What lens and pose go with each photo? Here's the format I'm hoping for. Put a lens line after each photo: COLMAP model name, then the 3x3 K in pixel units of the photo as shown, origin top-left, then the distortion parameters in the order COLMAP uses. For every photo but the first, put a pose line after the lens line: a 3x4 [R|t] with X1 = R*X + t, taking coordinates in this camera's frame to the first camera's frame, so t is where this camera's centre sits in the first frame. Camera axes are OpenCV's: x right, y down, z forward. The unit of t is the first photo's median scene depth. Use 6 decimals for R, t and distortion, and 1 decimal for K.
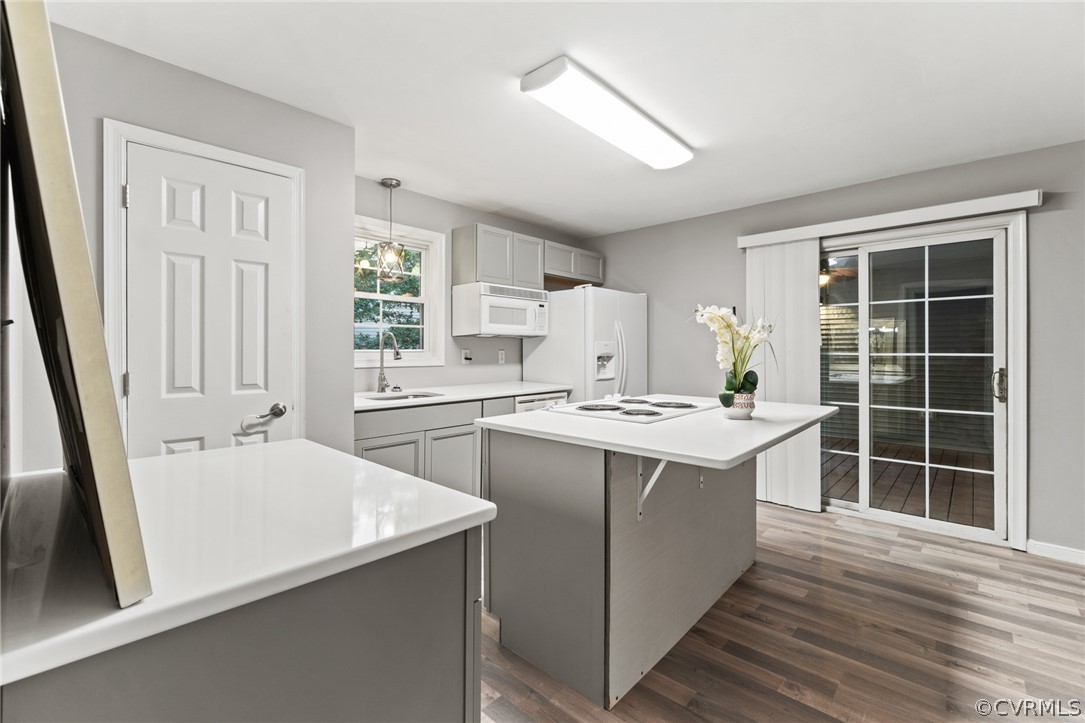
lens RADIAL K [[468.6, 0, 539.2], [0, 468.6, 348.6], [0, 0, 1]] dist [-0.000676, 0.000714]
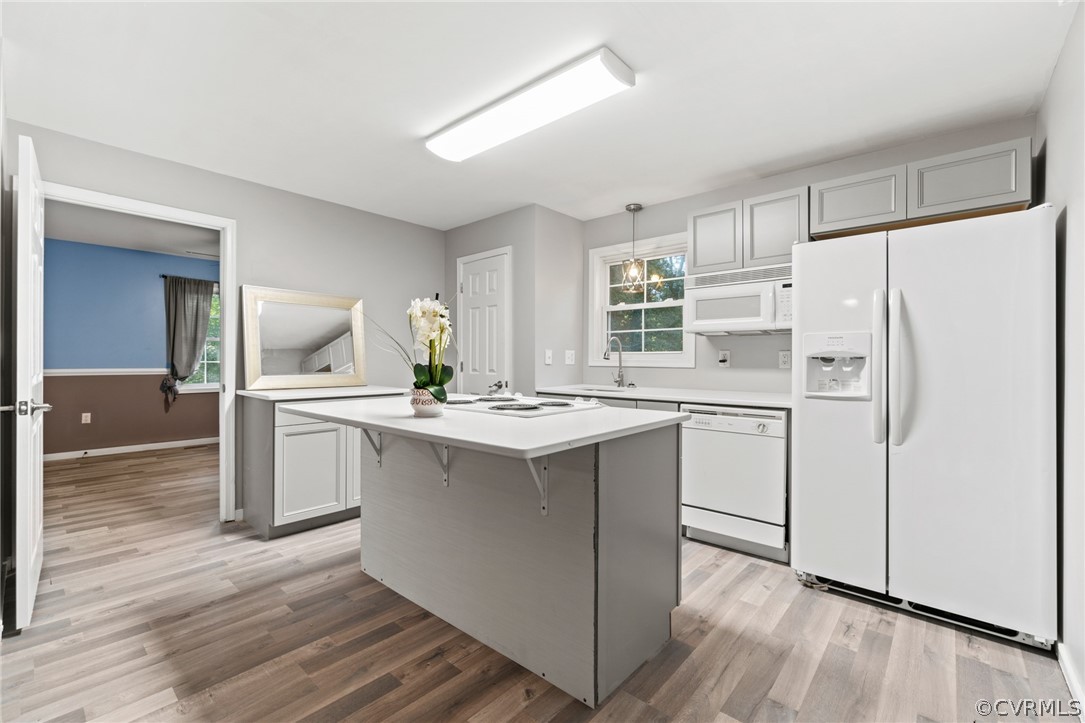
lens RADIAL K [[468.6, 0, 536.4], [0, 468.6, 356.7], [0, 0, 1]] dist [-0.000676, 0.000714]
pose [[0.011448, -0.009183, -0.999892, 0.857207], [-0.003523, 0.999951, -0.009224, 0.027023], [0.999928, 0.003628, 0.011415, 0.767516]]
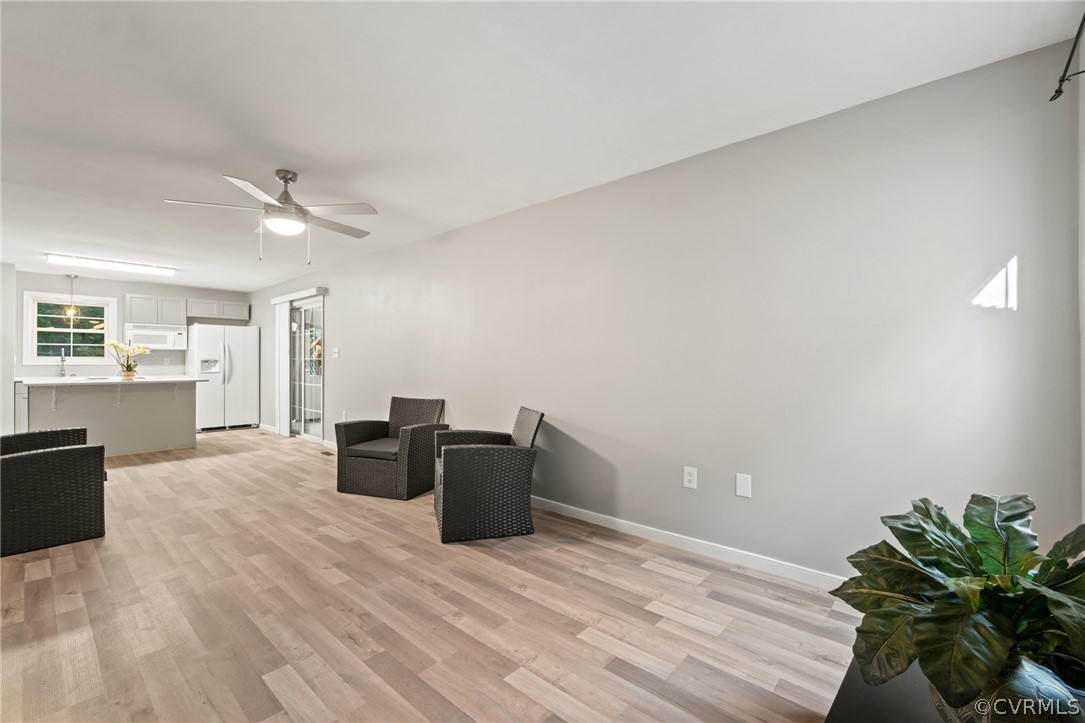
lens RADIAL K [[468.6, 0, 532.9], [0, 468.6, 357.5], [0, 0, 1]] dist [-0.000676, 0.000714]
pose [[0.999913, 0.001026, -0.013164, 1.792263], [-0.001048, 0.999998, -0.001708, 0.006997], [0.013162, 0.001721, 0.999912, -1.068574]]
